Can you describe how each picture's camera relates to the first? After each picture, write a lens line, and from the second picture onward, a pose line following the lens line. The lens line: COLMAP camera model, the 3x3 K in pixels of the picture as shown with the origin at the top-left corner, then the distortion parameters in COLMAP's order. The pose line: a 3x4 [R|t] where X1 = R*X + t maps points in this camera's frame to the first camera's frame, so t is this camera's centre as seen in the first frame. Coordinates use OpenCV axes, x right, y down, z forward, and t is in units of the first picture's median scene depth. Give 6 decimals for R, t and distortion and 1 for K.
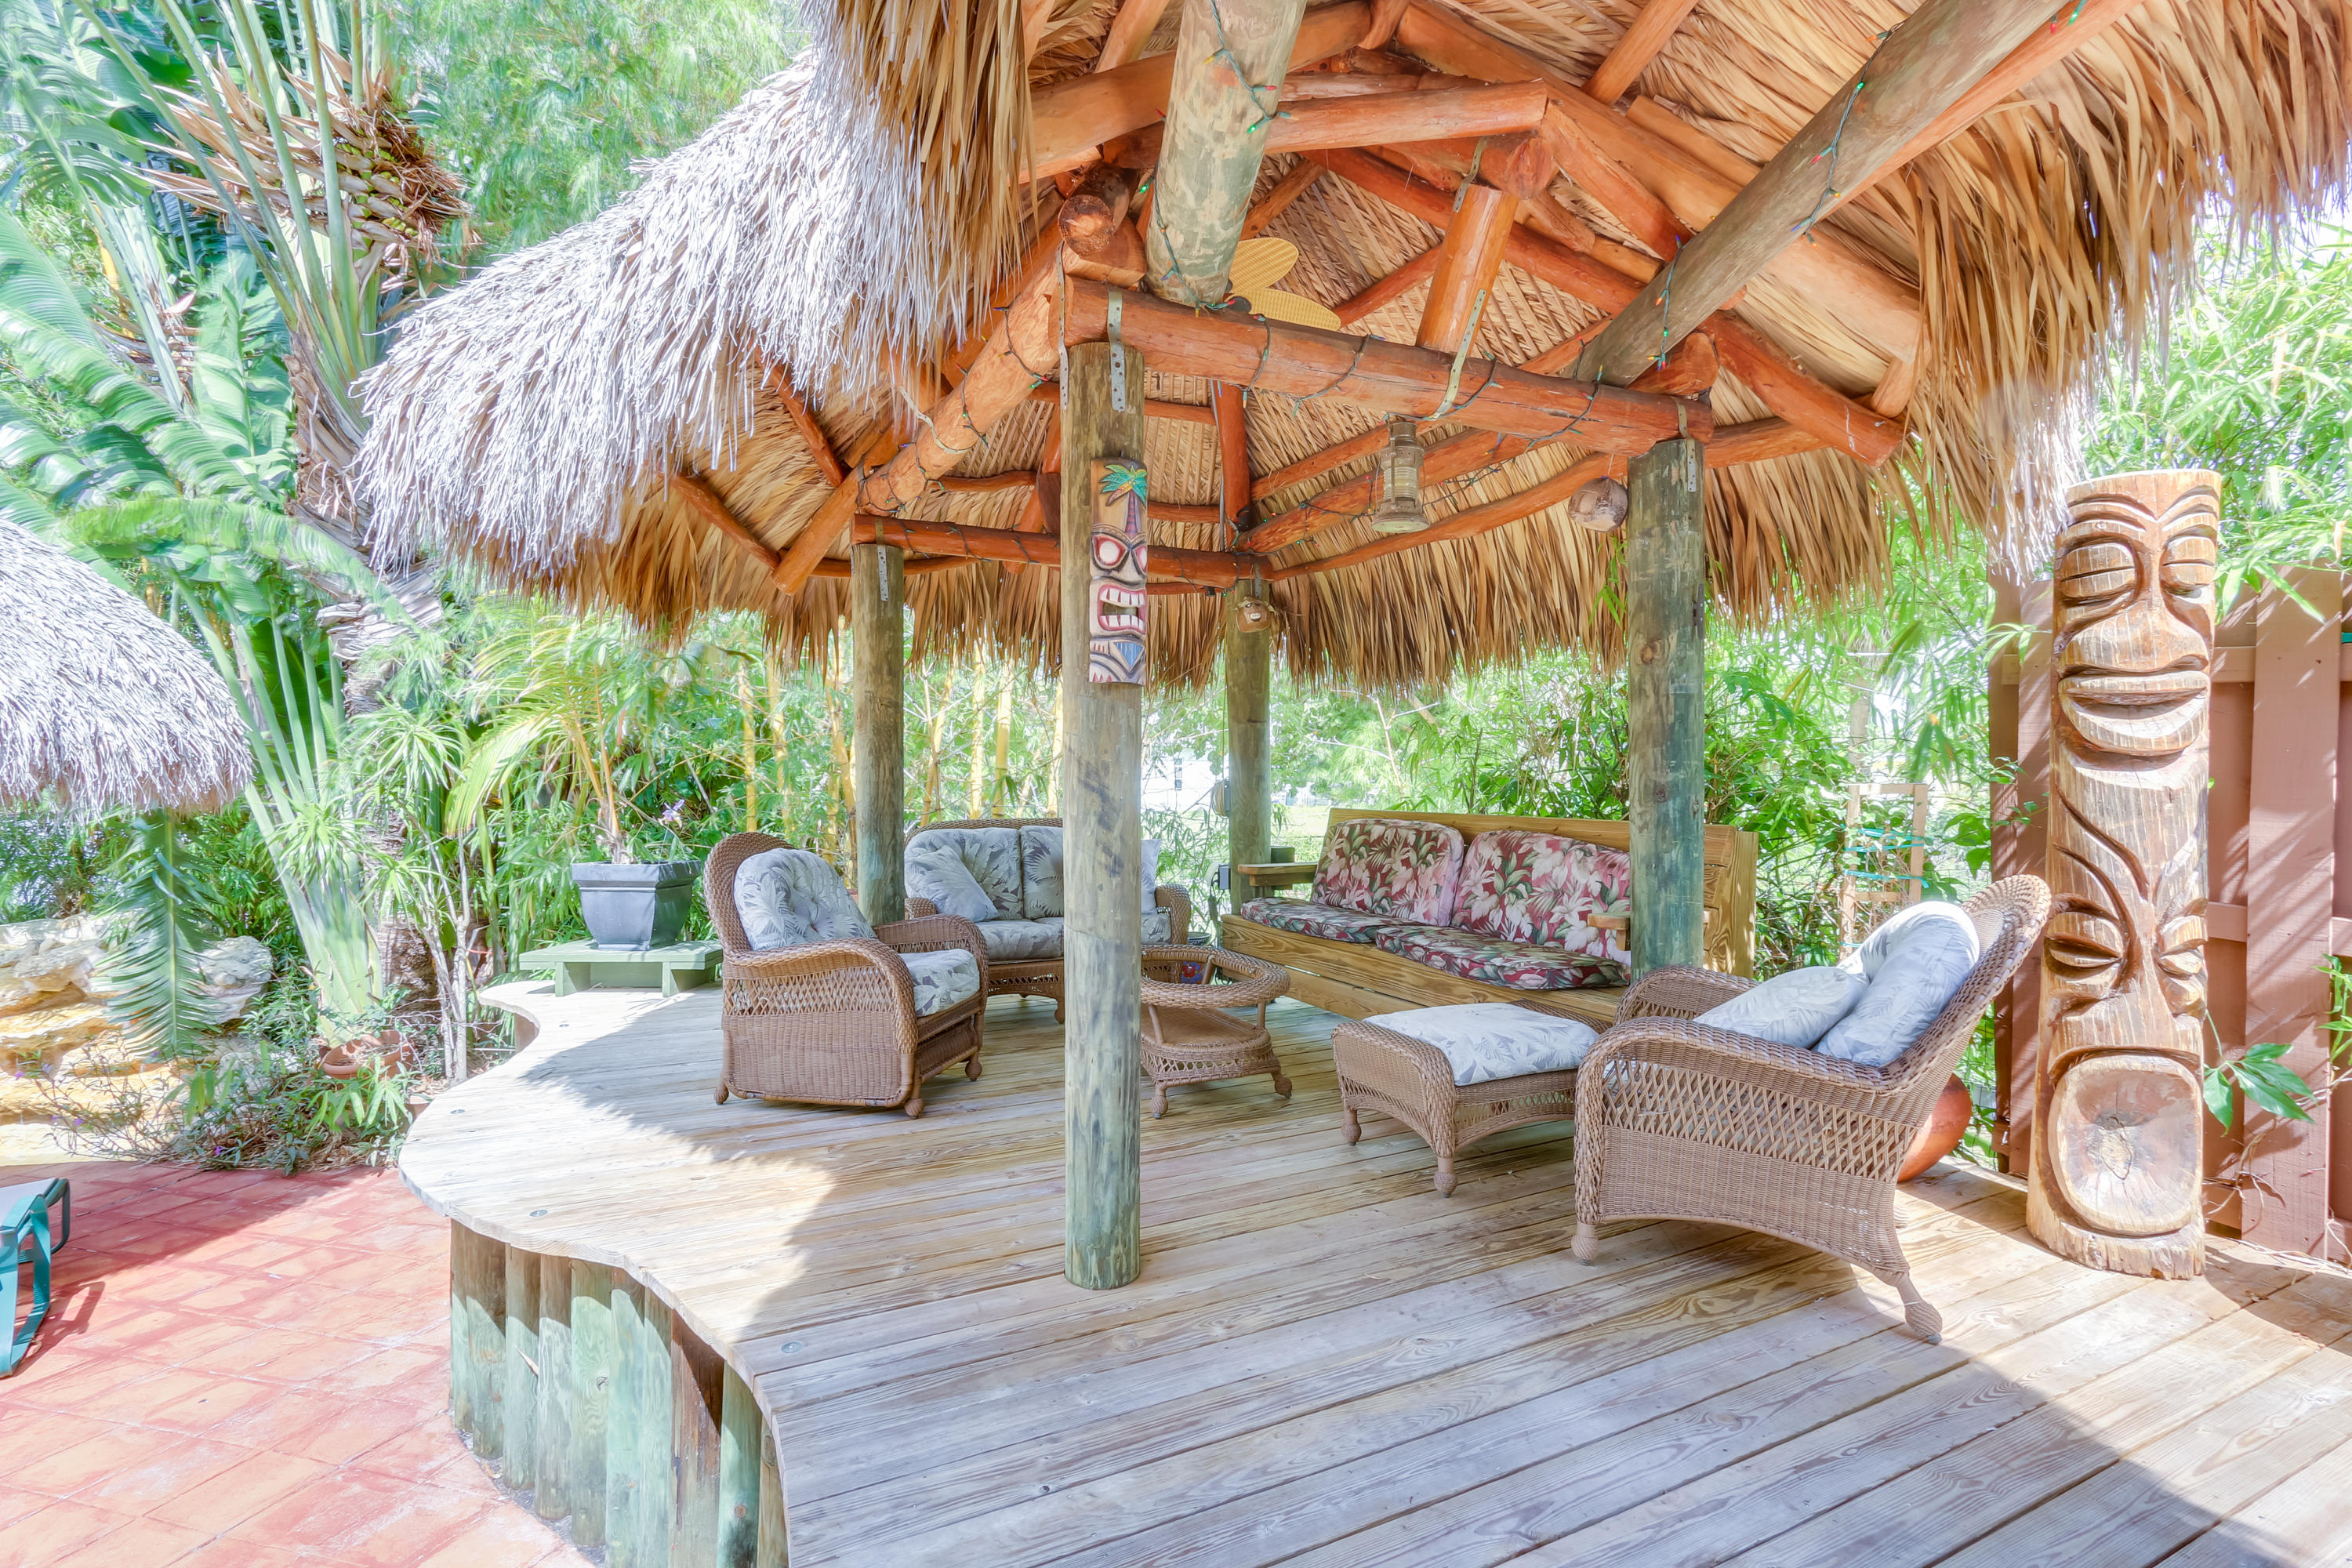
lens RADIAL K [[1066.5, 0, 1180.1], [0, 1066.5, 787.6], [0, 0, 1]] dist [-0.000202, 0.003211]
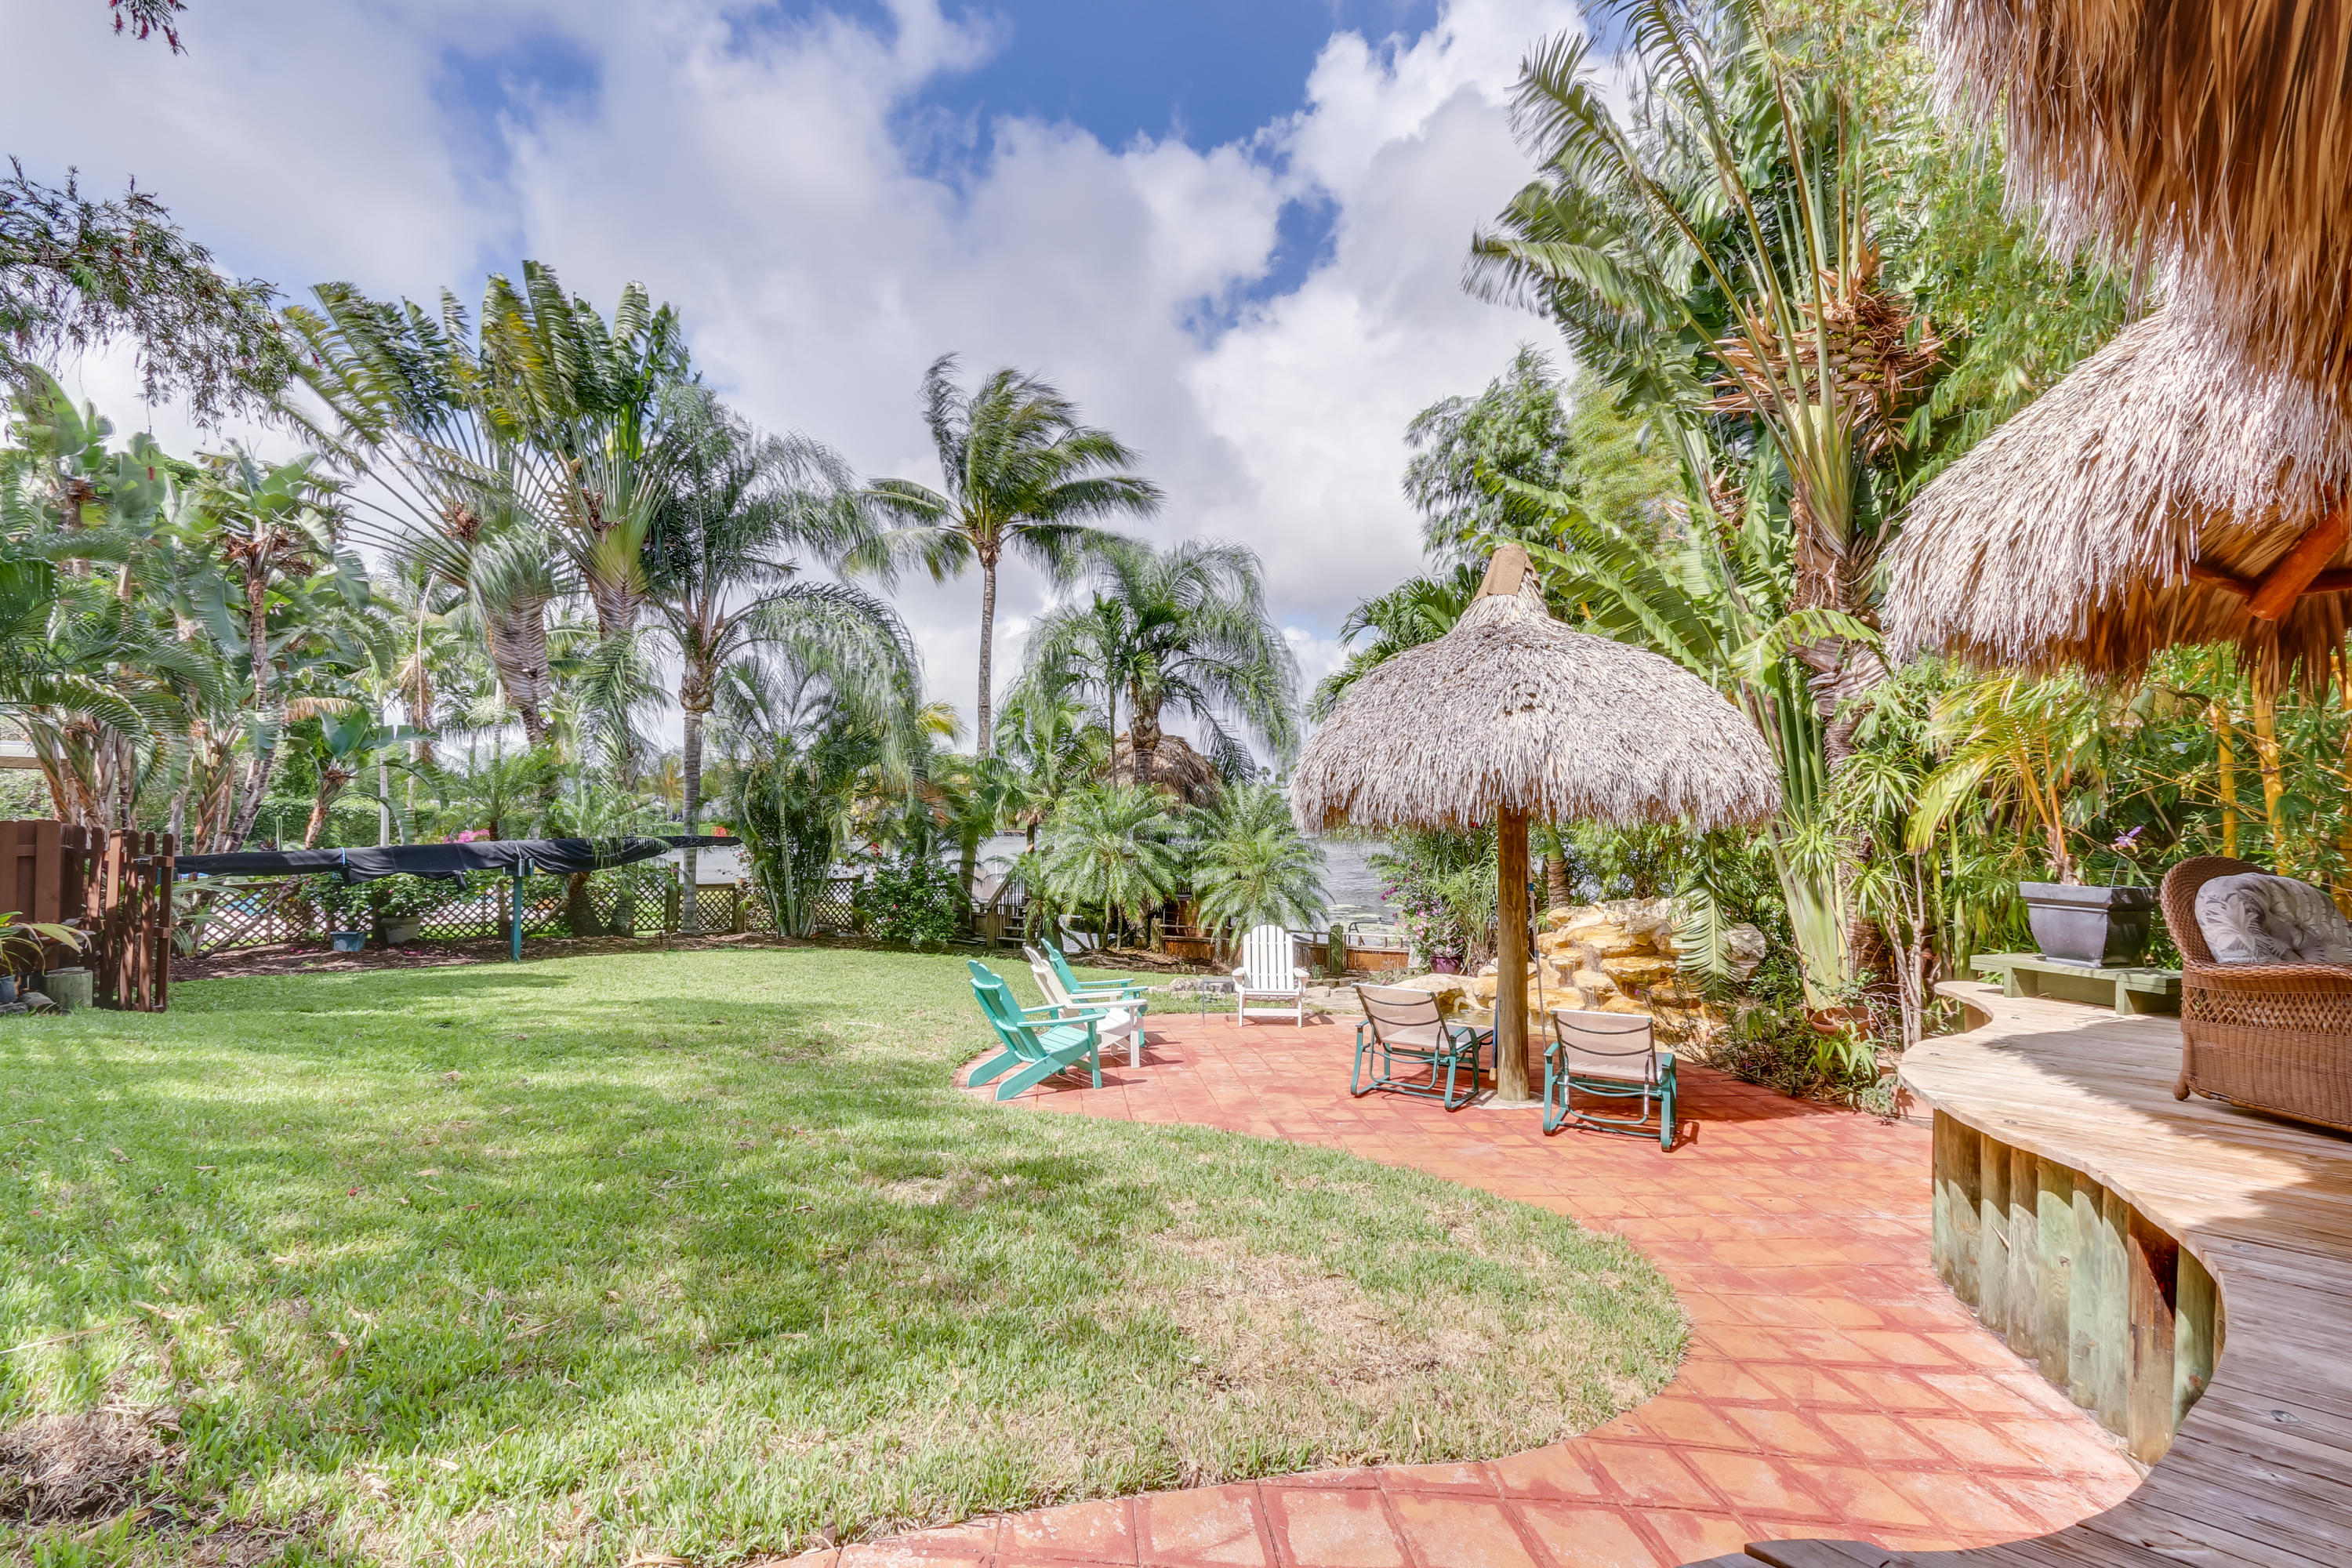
lens RADIAL K [[1066.5, 0, 1188.1], [0, 1066.5, 798.8], [0, 0, 1]] dist [-0.000202, 0.003211]
pose [[0.394241, -0.007463, -0.918977, 0.189885], [-0.007870, 0.999903, -0.011497, 0.005531], [0.918974, 0.011765, 0.394144, -0.397666]]
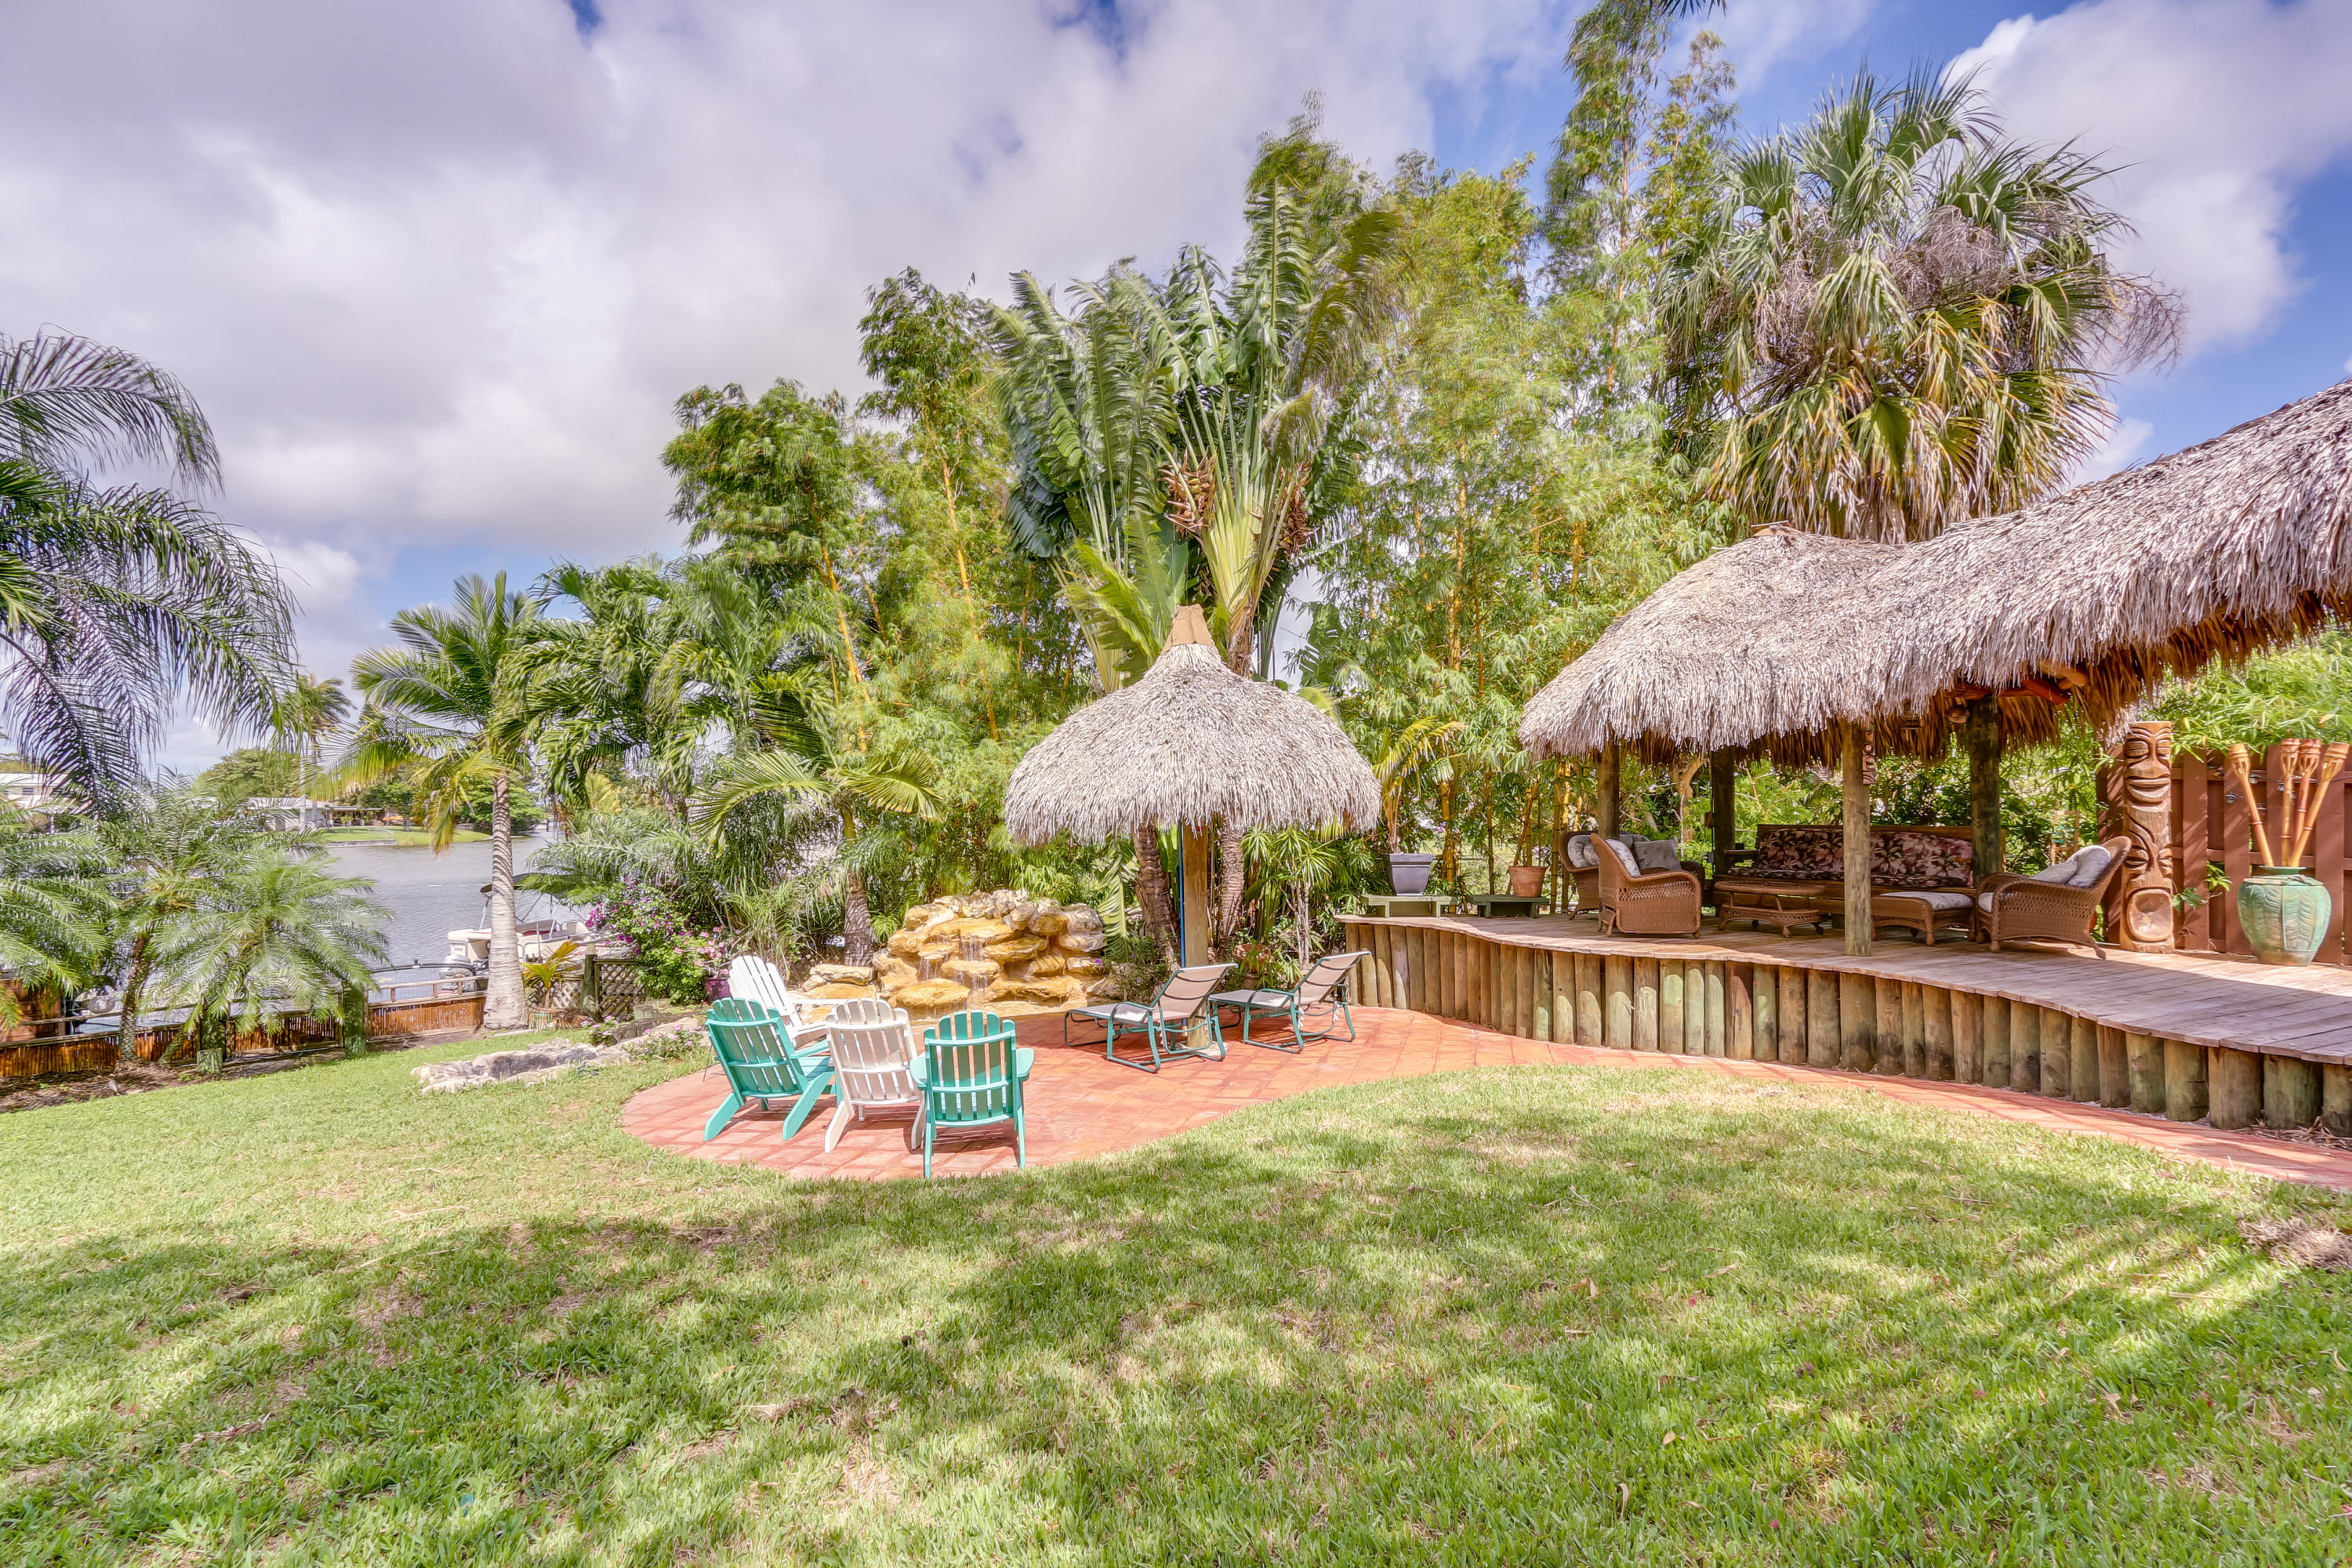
lens RADIAL K [[1066.5, 0, 1168.3], [0, 1066.5, 794.4], [0, 0, 1]] dist [-0.000202, 0.003211]
pose [[0.999898, -0.008525, 0.011487, -1.954745], [0.008772, 0.999726, -0.021698, -0.007317], [-0.011299, 0.021796, 0.999699, -2.039093]]
